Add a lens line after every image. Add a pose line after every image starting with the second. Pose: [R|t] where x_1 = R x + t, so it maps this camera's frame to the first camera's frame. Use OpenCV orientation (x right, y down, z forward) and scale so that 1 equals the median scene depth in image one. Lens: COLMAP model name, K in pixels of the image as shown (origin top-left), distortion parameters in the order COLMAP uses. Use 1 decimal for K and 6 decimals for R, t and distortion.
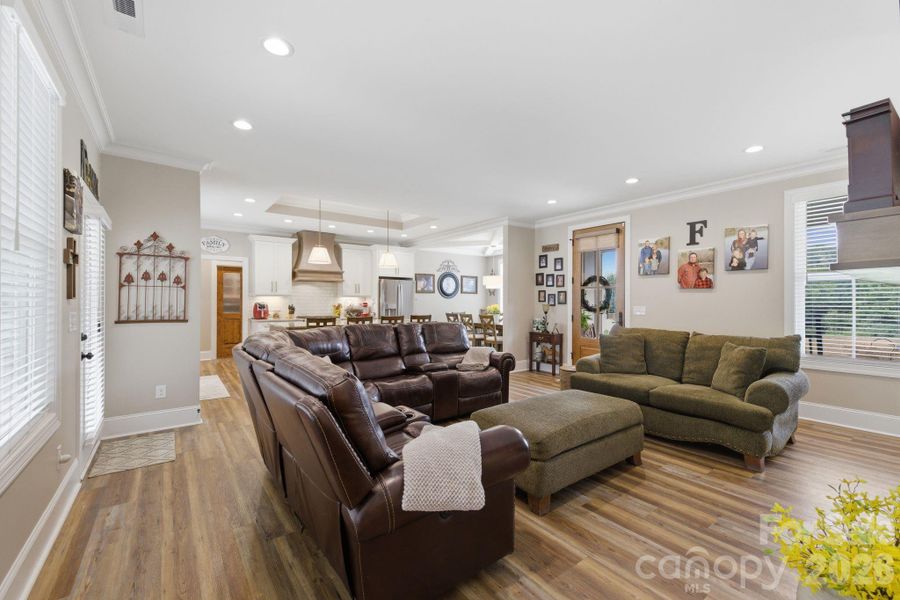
lens RADIAL K [[380.5, 0, 451.4], [0, 380.5, 299.3], [0, 0, 1]] dist [0.003843, -0.001488]
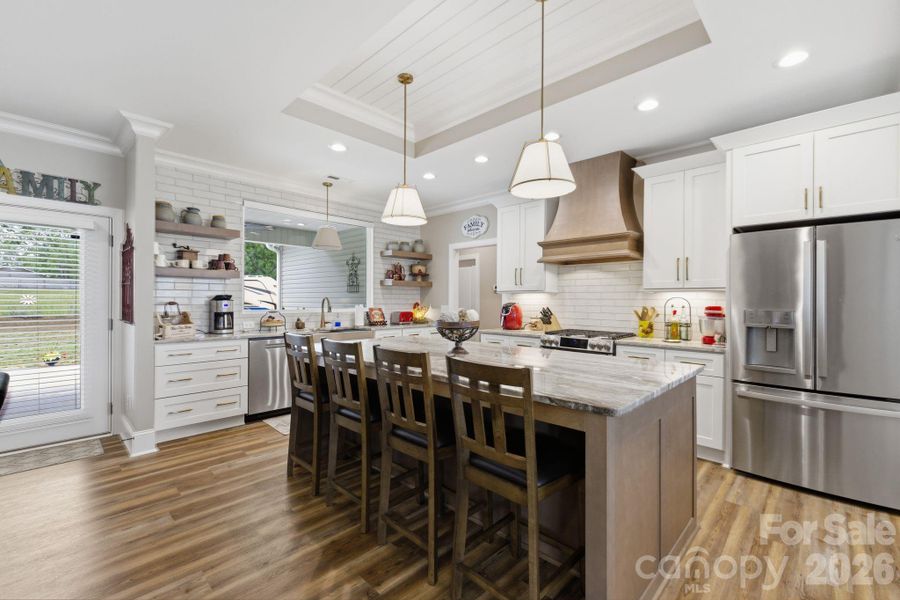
lens RADIAL K [[380.5, 0, 445.3], [0, 380.5, 295.5], [0, 0, 1]] dist [0.003843, -0.001488]
pose [[0.154544, -0.015154, -0.987870, 0.113179], [-0.000989, 0.999879, -0.015493, 0.005508], [0.987985, 0.003371, 0.154510, 0.798395]]
